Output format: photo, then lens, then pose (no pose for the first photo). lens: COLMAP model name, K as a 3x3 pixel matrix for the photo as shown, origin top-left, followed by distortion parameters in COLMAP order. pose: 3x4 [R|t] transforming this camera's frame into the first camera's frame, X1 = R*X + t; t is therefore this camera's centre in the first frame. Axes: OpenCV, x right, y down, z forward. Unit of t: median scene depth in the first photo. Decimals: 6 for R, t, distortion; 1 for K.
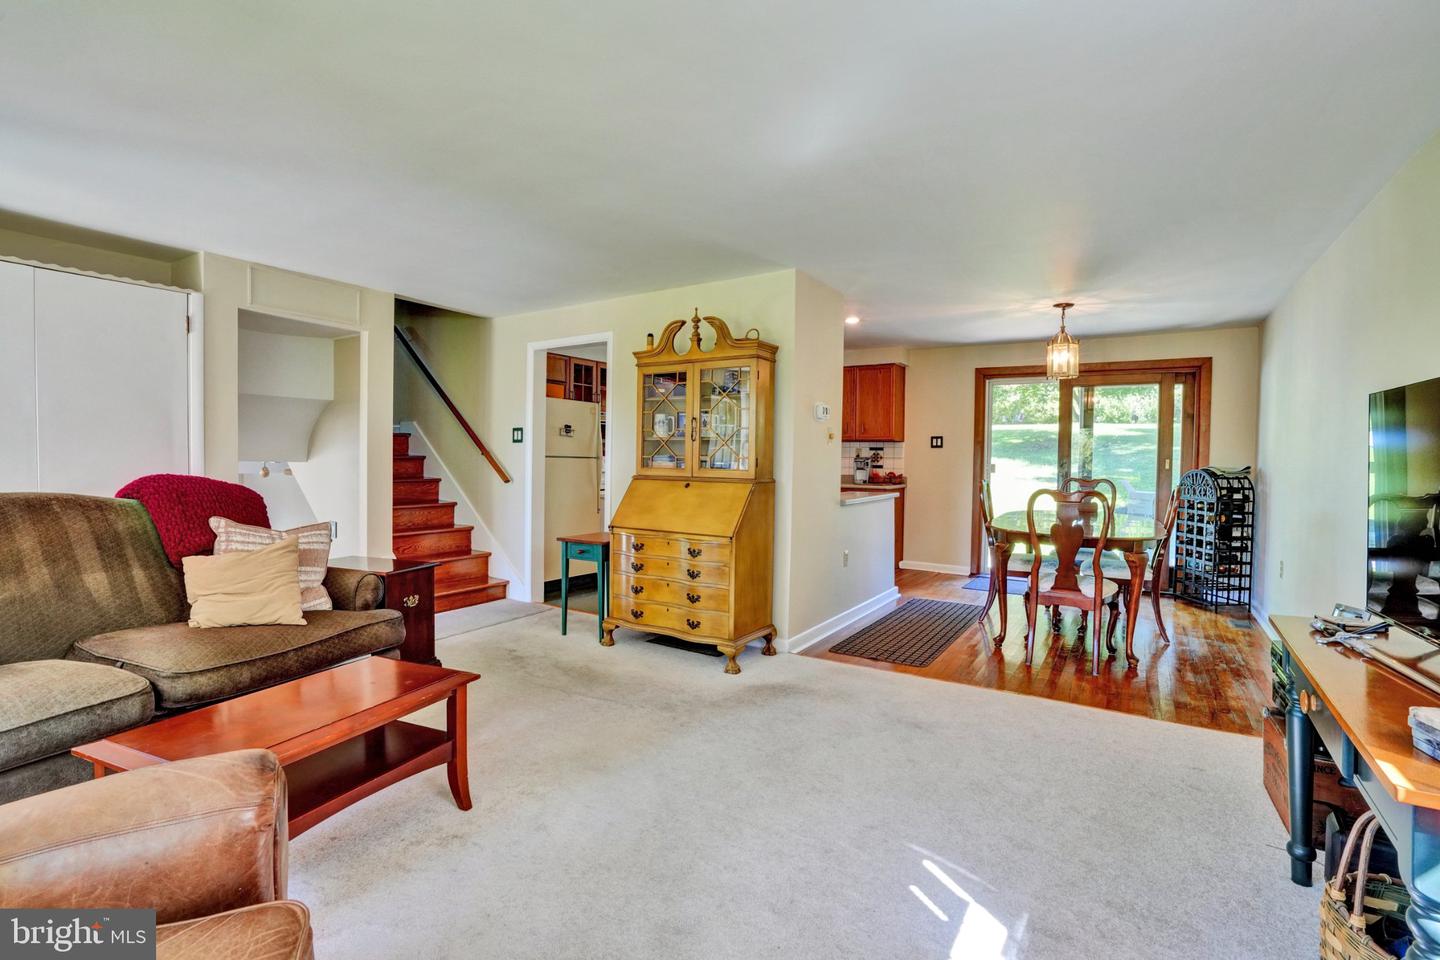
lens RADIAL K [[663.7, 0, 716.0], [0, 663.7, 479.3], [0, 0, 1]] dist [-0.065014, 0.027674]
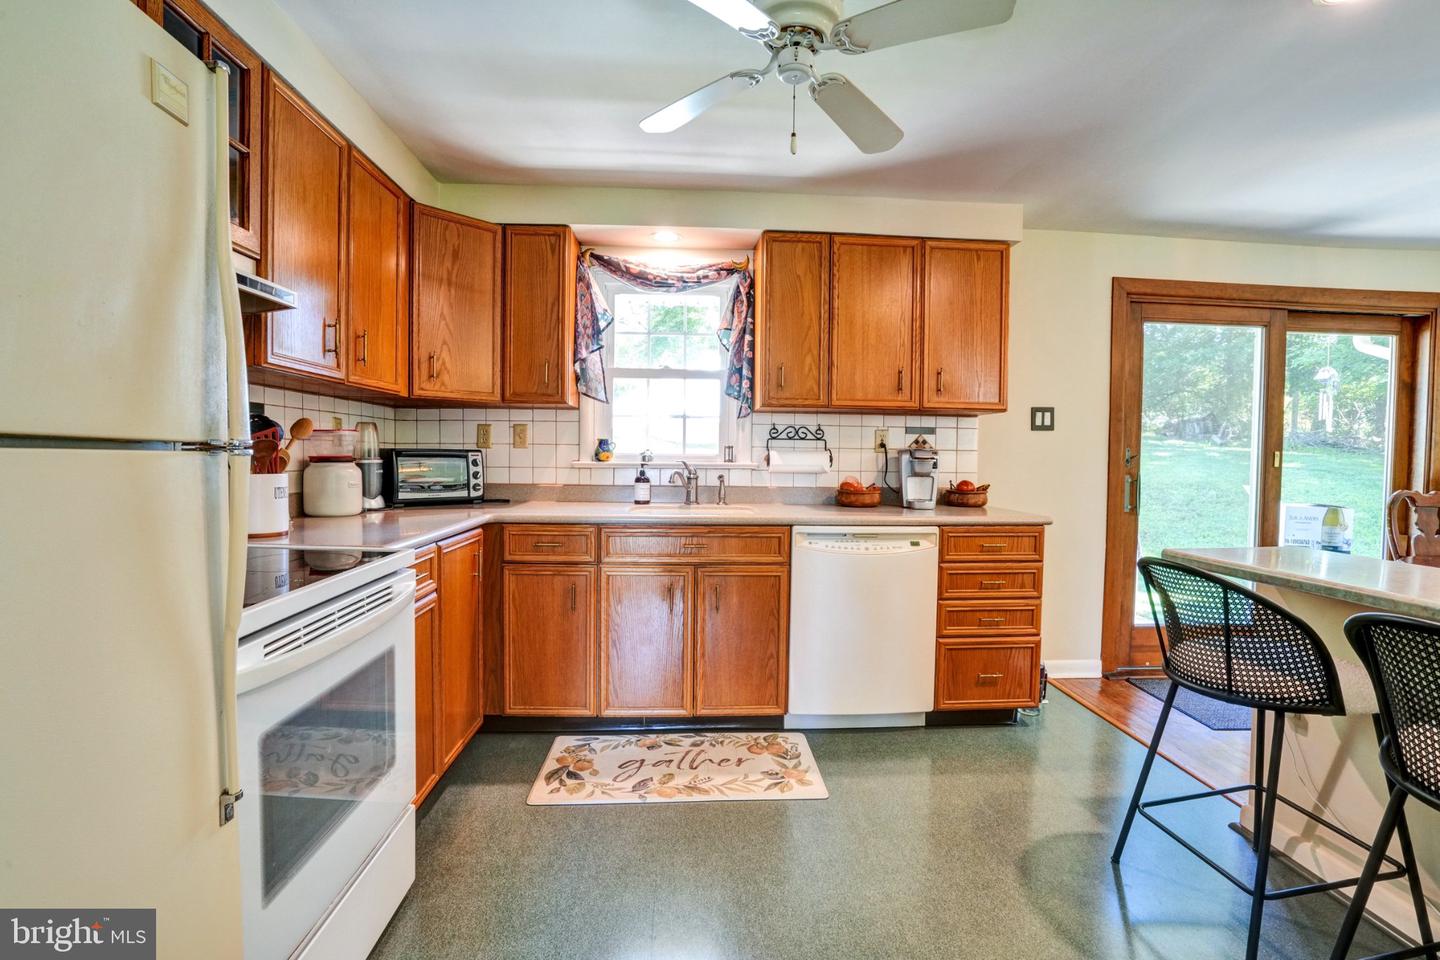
lens RADIAL K [[663.7, 0, 716.0], [0, 663.7, 479.3], [0, 0, 1]] dist [-0.065014, 0.027674]
pose [[0.810735, -0.022868, 0.584967, -0.158801], [0.015828, 0.999728, 0.017146, -0.022811], [-0.585199, -0.004642, 0.810876, 0.742008]]
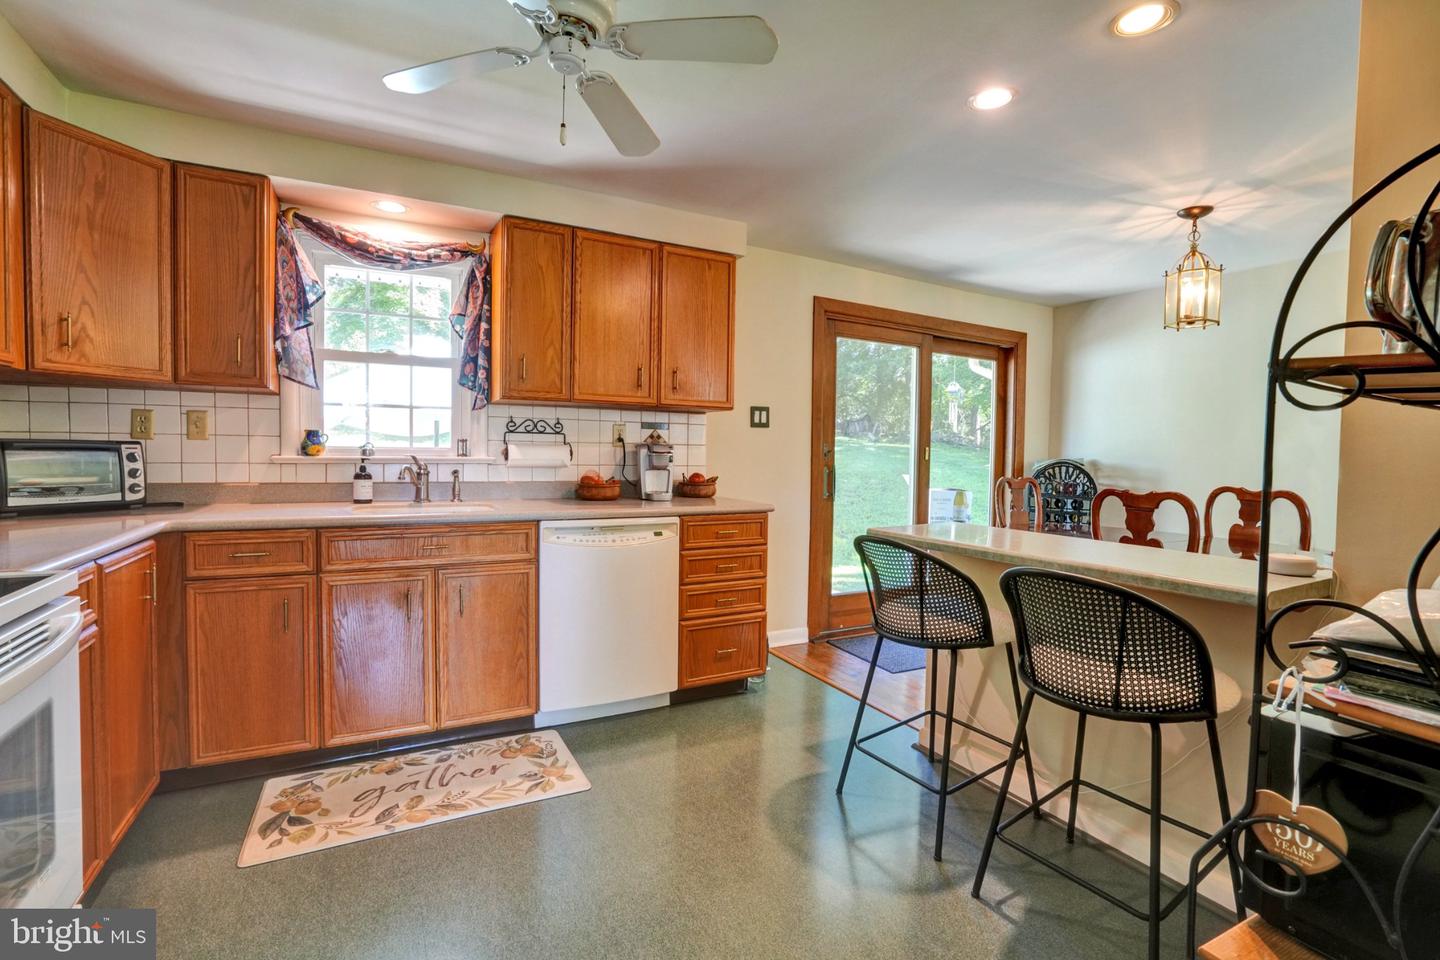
lens RADIAL K [[663.7, 0, 716.0], [0, 663.7, 479.3], [0, 0, 1]] dist [-0.065014, 0.027674]
pose [[0.489172, -0.038557, 0.871335, -0.176927], [0.018022, 0.999256, 0.034100, -0.023395], [-0.872001, -0.000978, 0.489503, 0.756620]]
